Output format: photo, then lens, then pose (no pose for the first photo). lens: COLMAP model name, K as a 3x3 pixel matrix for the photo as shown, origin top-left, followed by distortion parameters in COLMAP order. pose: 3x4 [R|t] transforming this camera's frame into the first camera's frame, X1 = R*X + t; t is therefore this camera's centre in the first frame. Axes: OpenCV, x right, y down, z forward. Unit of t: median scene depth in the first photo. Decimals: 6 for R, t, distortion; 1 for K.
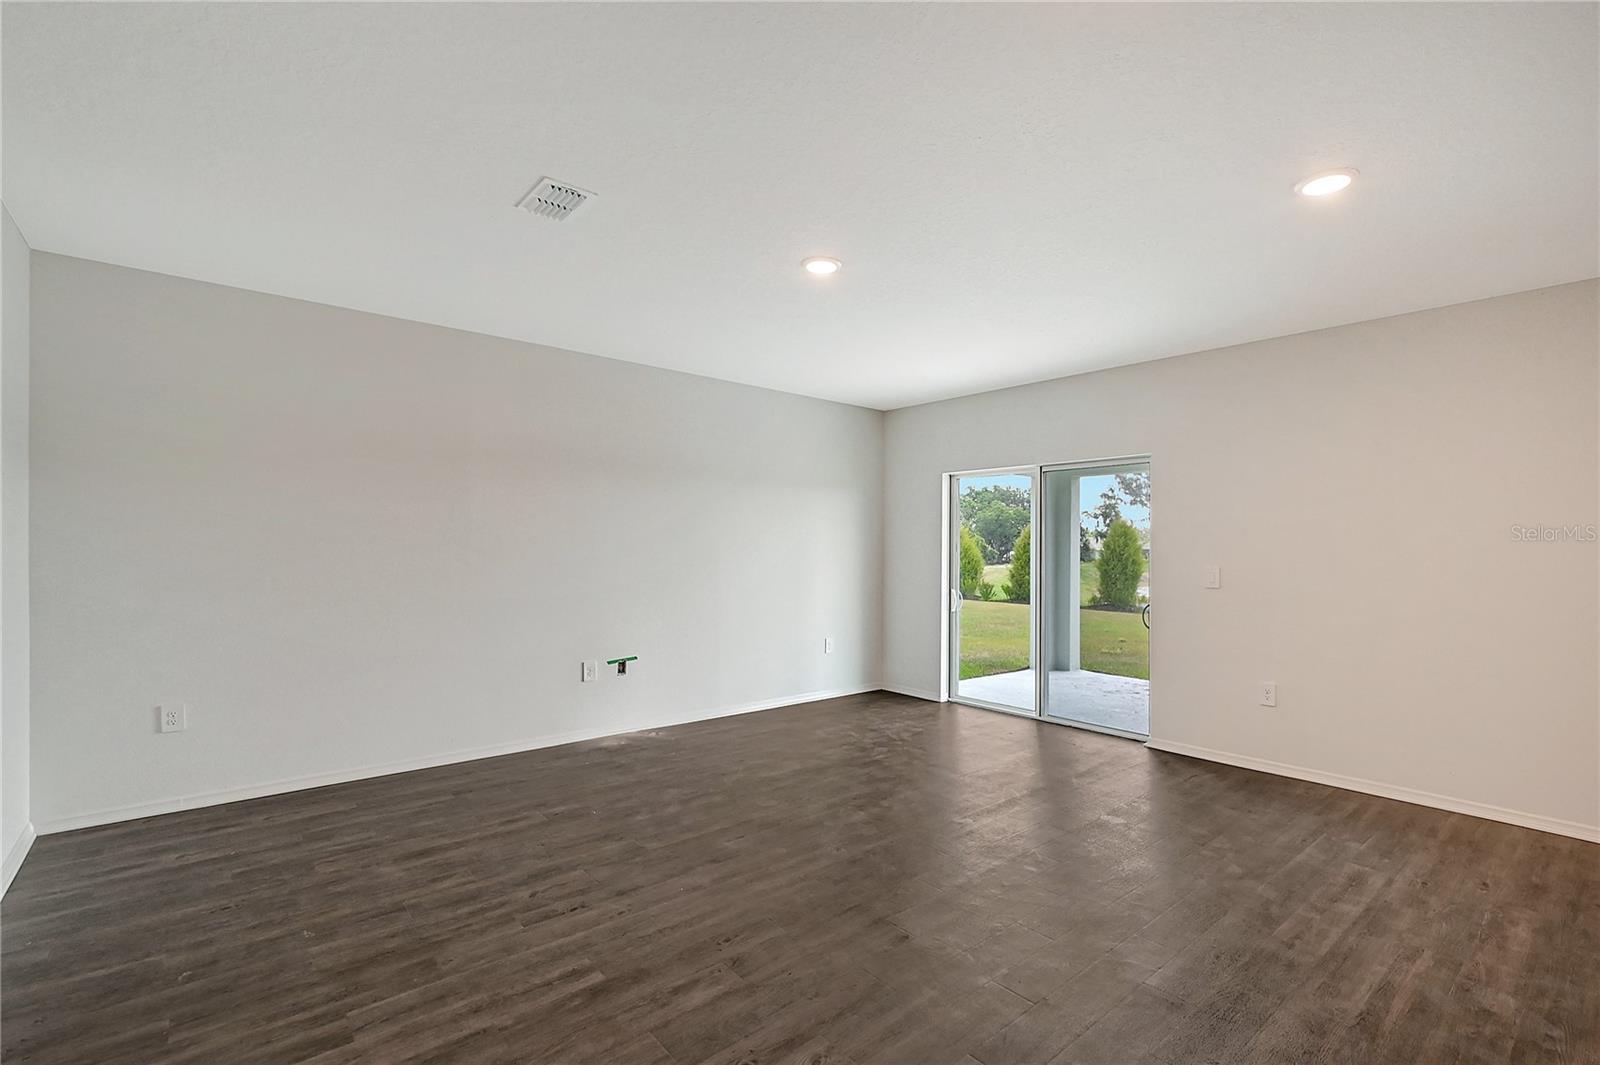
lens RADIAL K [[732.8, 0, 802.9], [0, 732.8, 542.3], [0, 0, 1]] dist [0.007927, -0.000927]
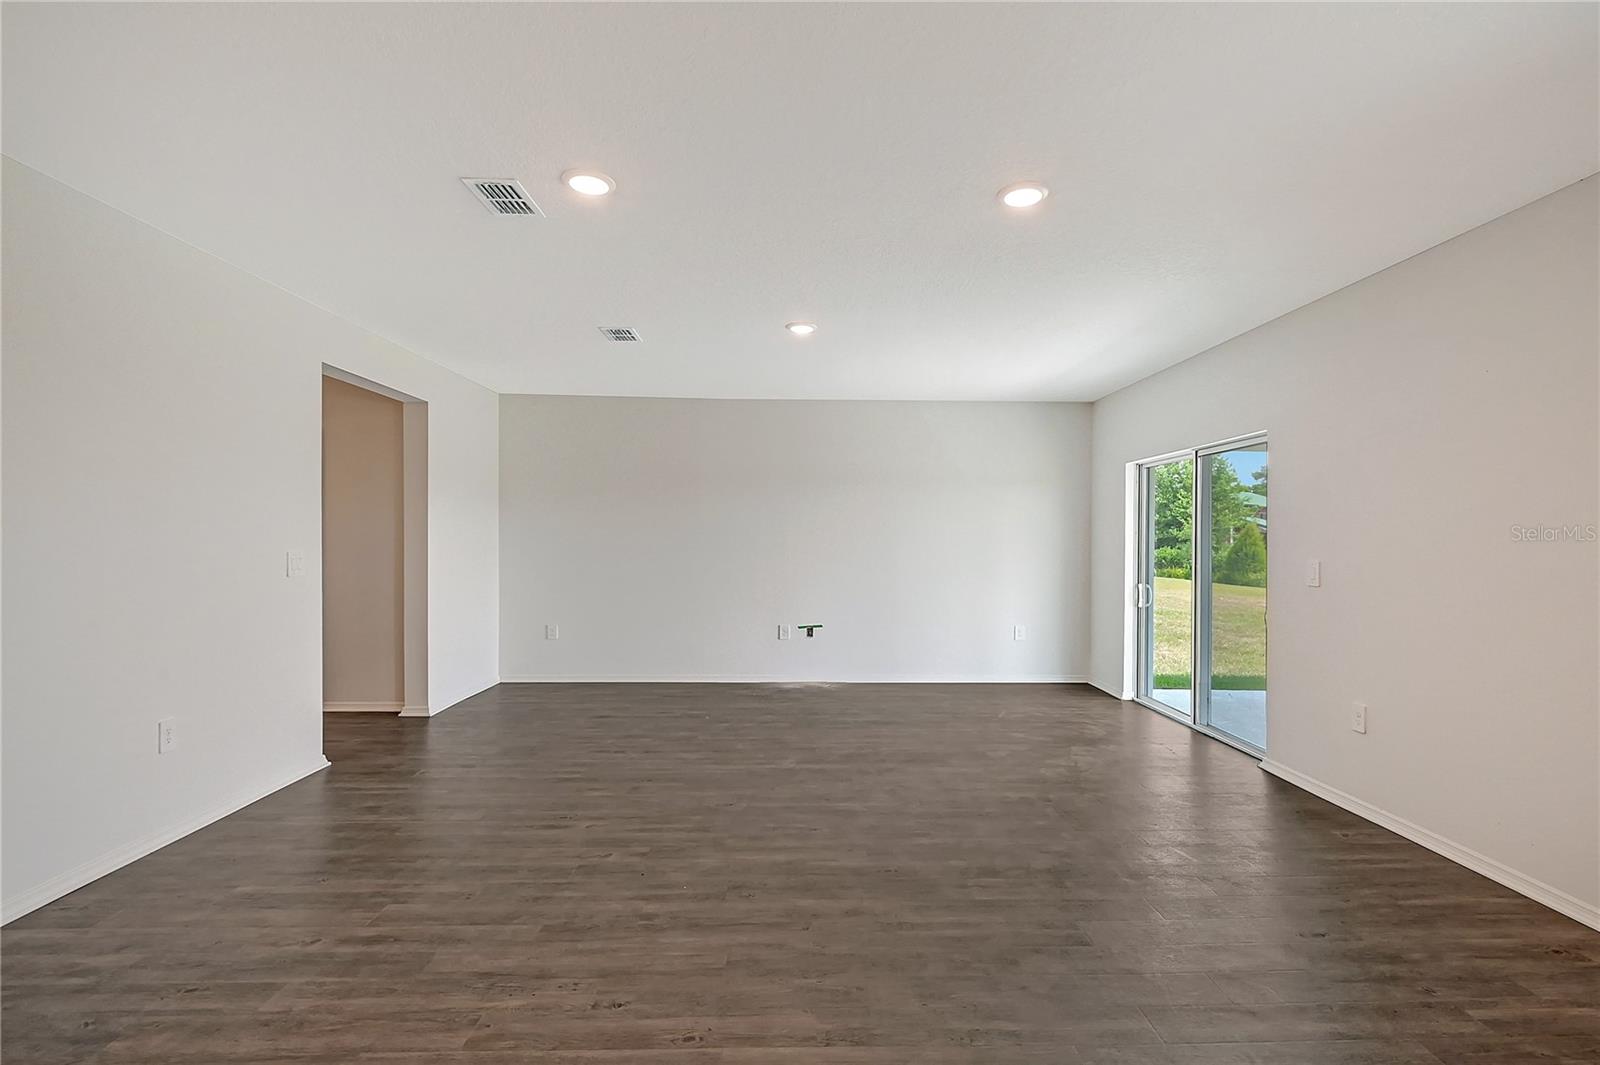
lens RADIAL K [[732.8, 0, 804.7], [0, 732.8, 530.1], [0, 0, 1]] dist [0.007927, -0.000927]
pose [[0.764468, -0.013907, -0.644512, 0.720456], [0.007586, 0.999892, -0.012576, 0.004364], [0.644617, 0.004725, 0.764491, -0.017458]]
